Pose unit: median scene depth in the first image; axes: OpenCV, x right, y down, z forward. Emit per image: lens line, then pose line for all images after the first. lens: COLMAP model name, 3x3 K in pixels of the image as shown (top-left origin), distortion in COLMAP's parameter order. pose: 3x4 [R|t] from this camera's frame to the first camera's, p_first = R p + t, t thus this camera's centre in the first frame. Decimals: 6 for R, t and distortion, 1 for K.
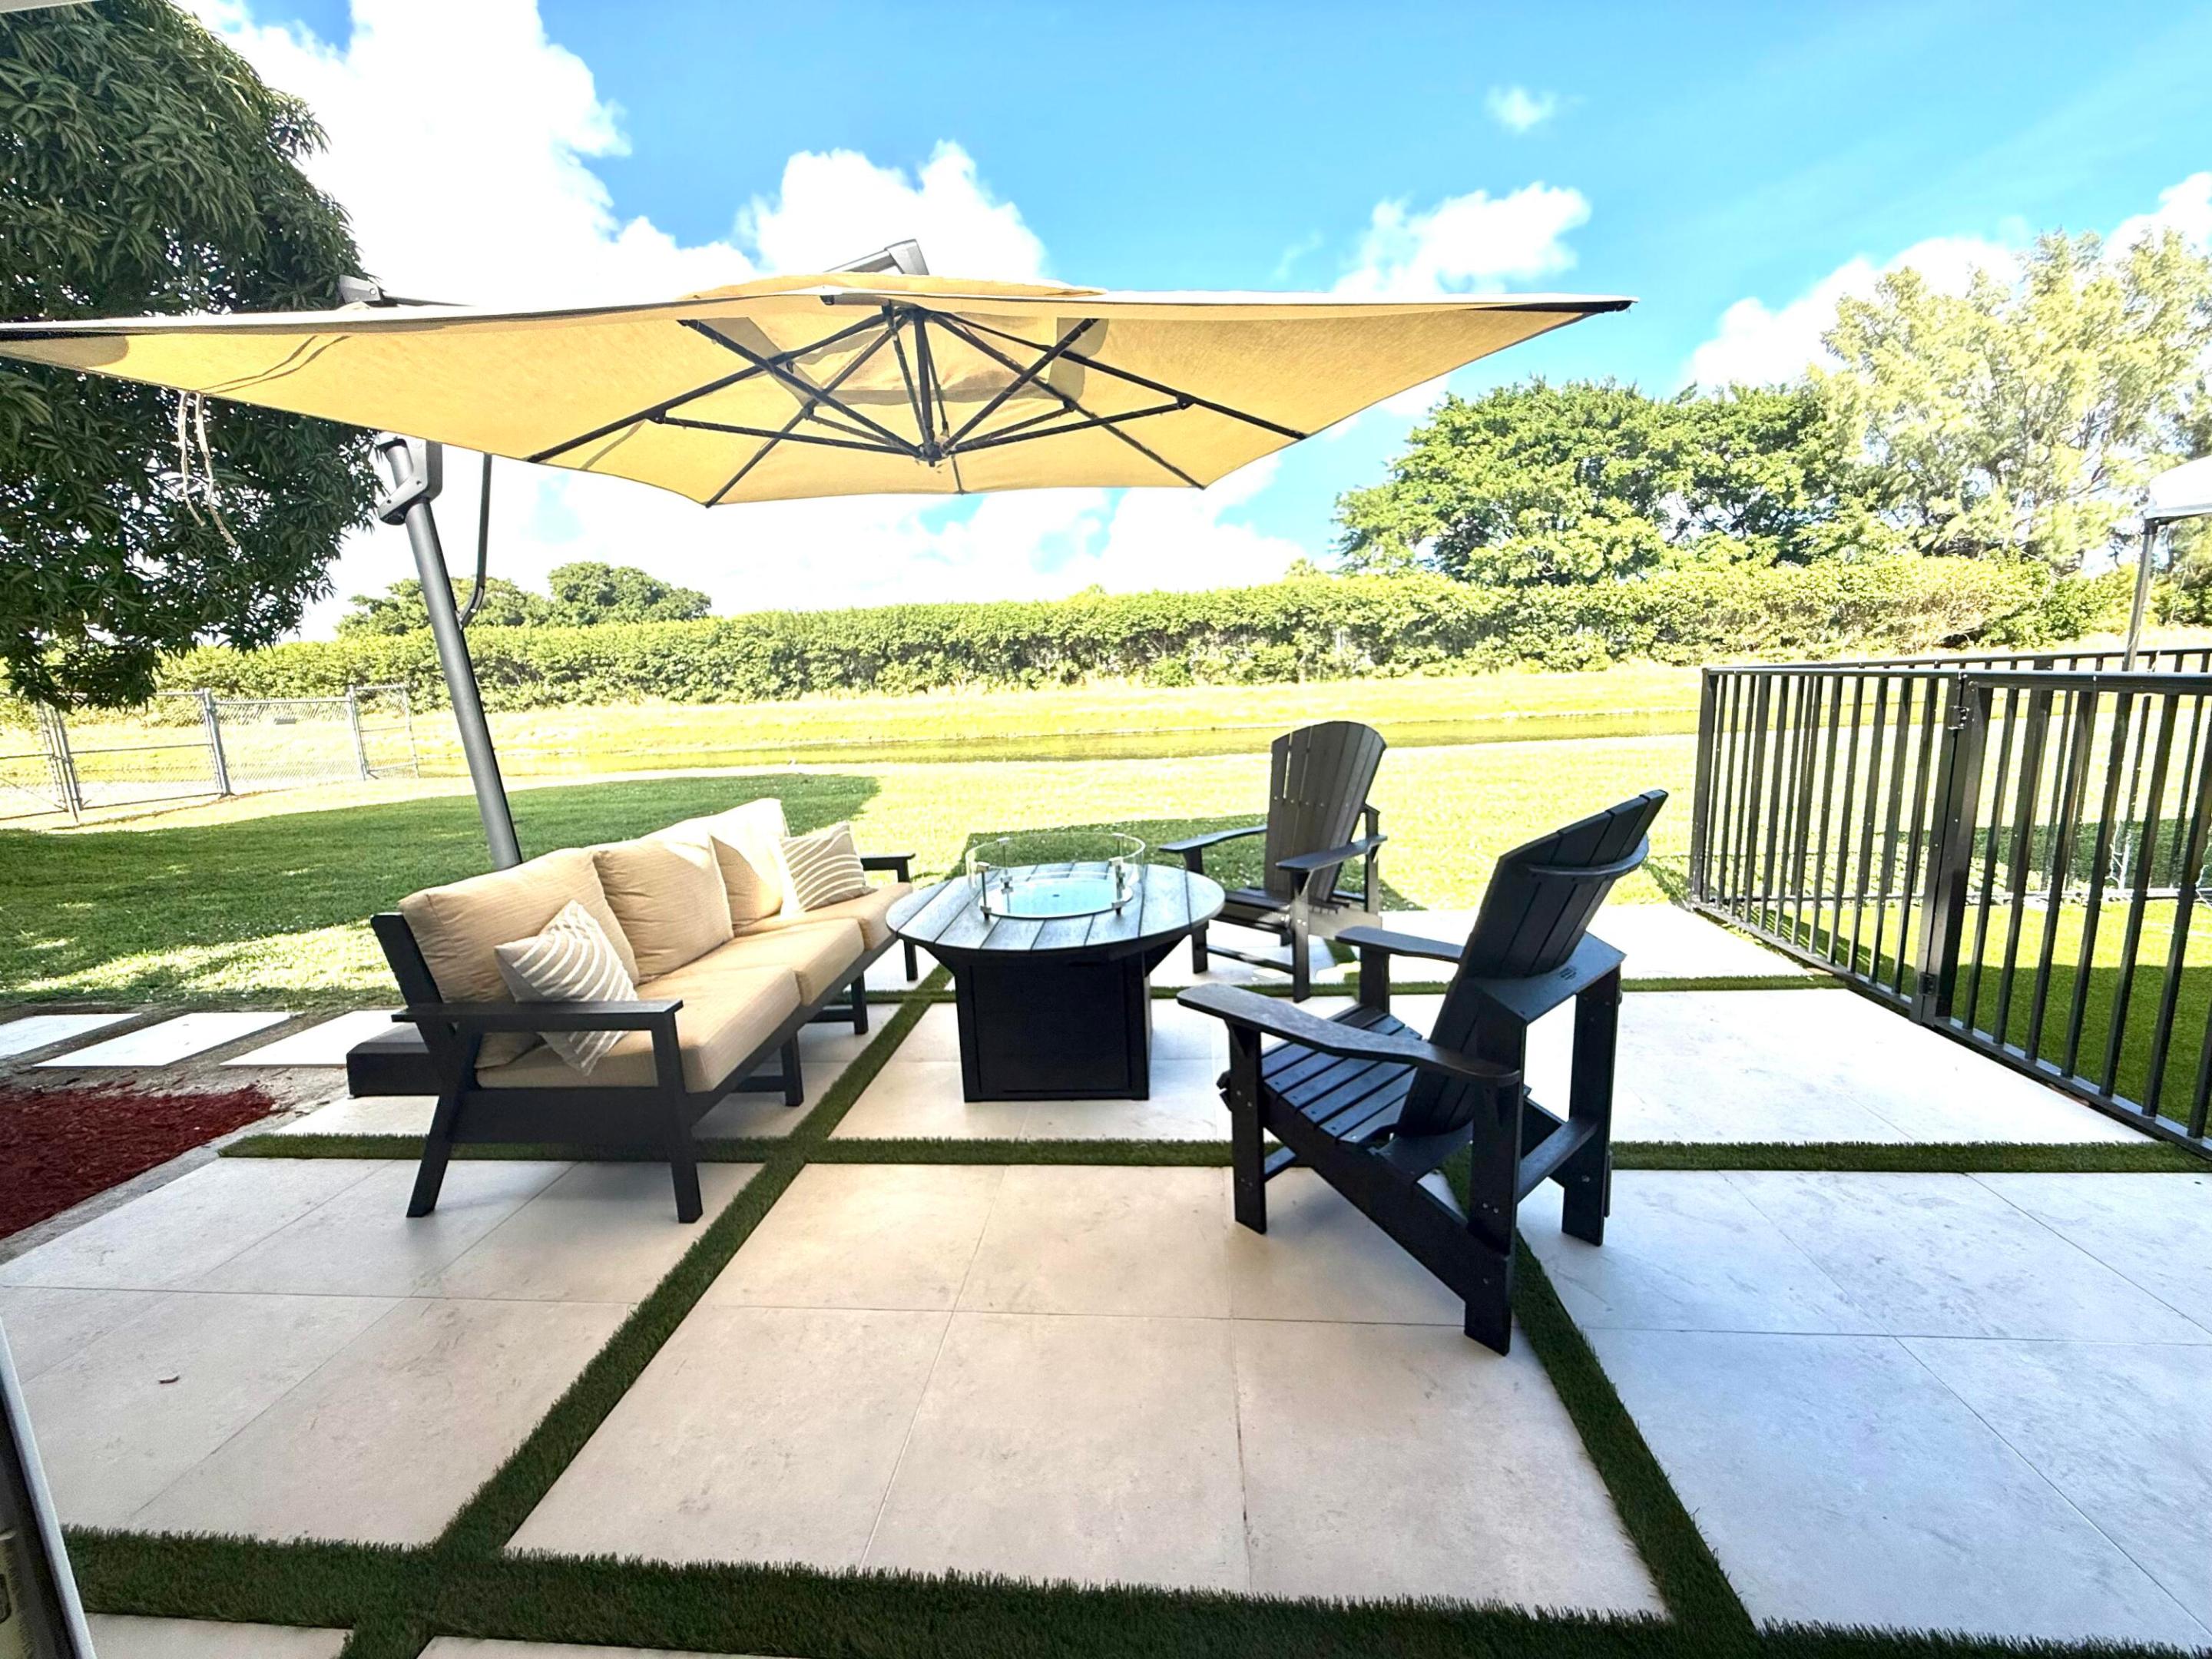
lens RADIAL K [[882.4, 0, 1106.1], [0, 882.4, 827.6], [0, 0, 1]] dist [0.000214, -0.000315]
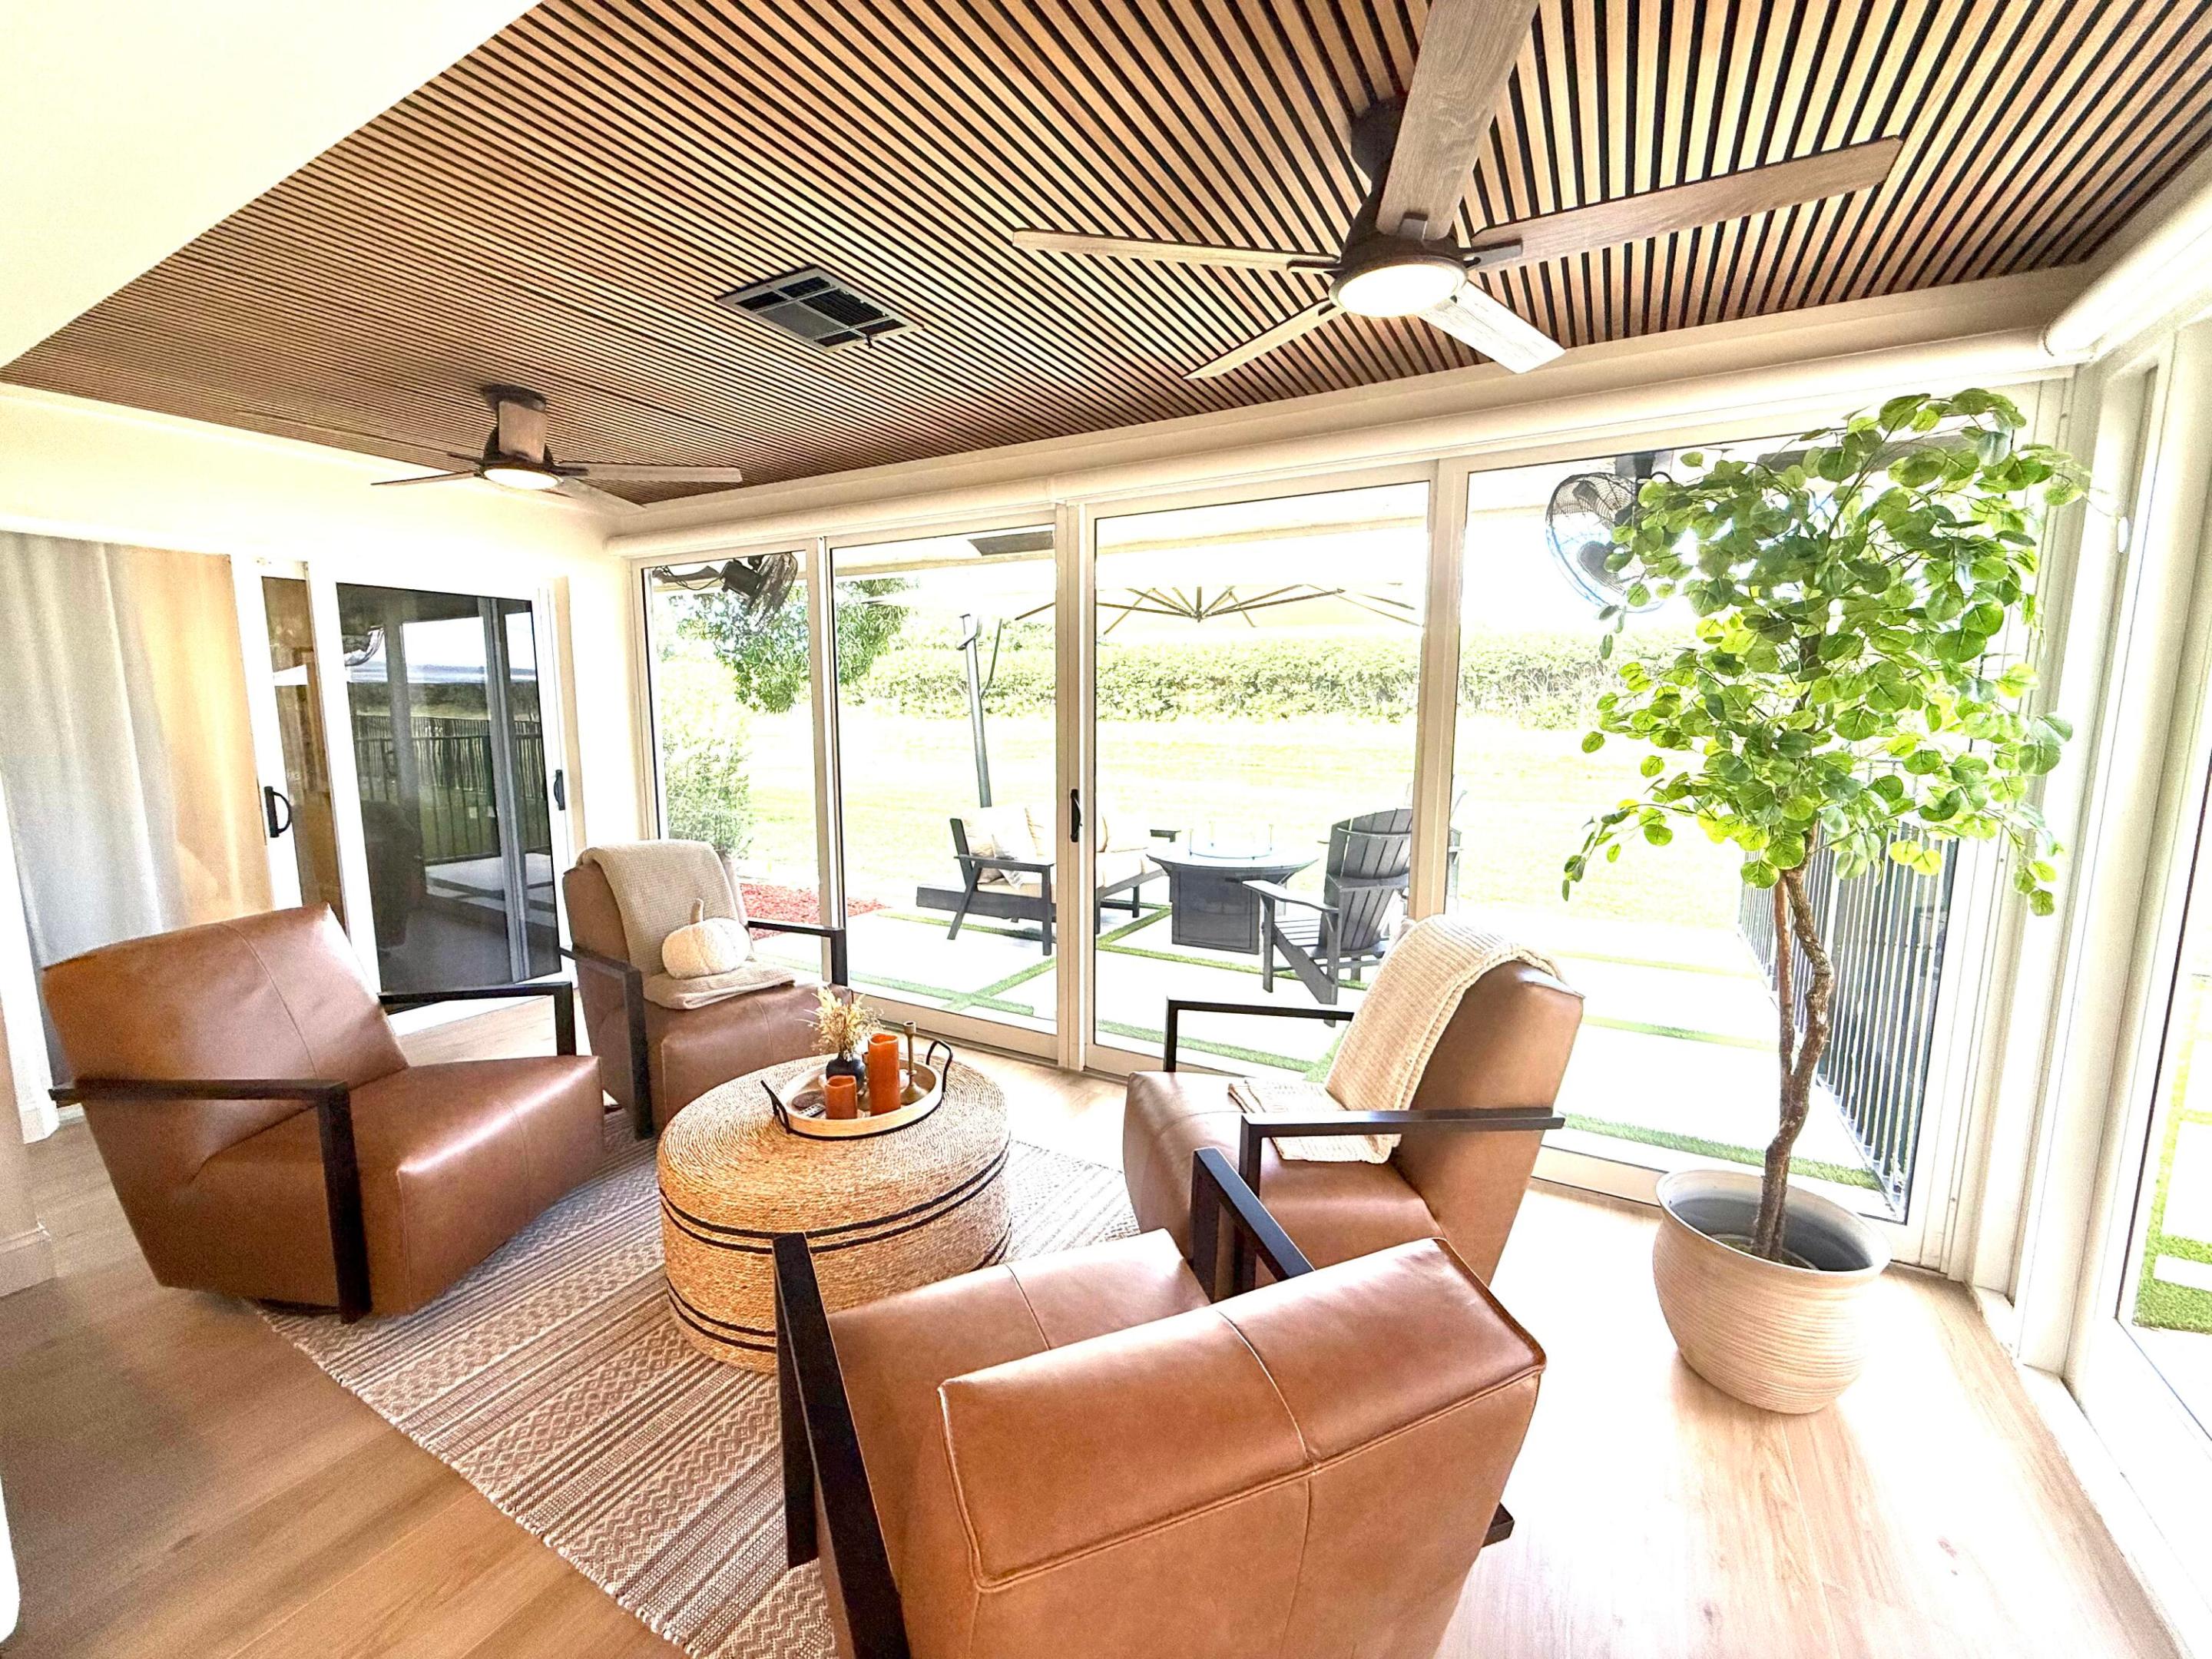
lens RADIAL K [[926.1, 0, 1104.4], [0, 926.1, 831.0], [0, 0, 1]] dist [-0.001855, 0.000301]
pose [[0.911897, 0.099398, -0.398201, 0.050459], [-0.110748, 0.993833, -0.005541, 0.008139], [0.395195, 0.049153, 0.917281, -0.099556]]
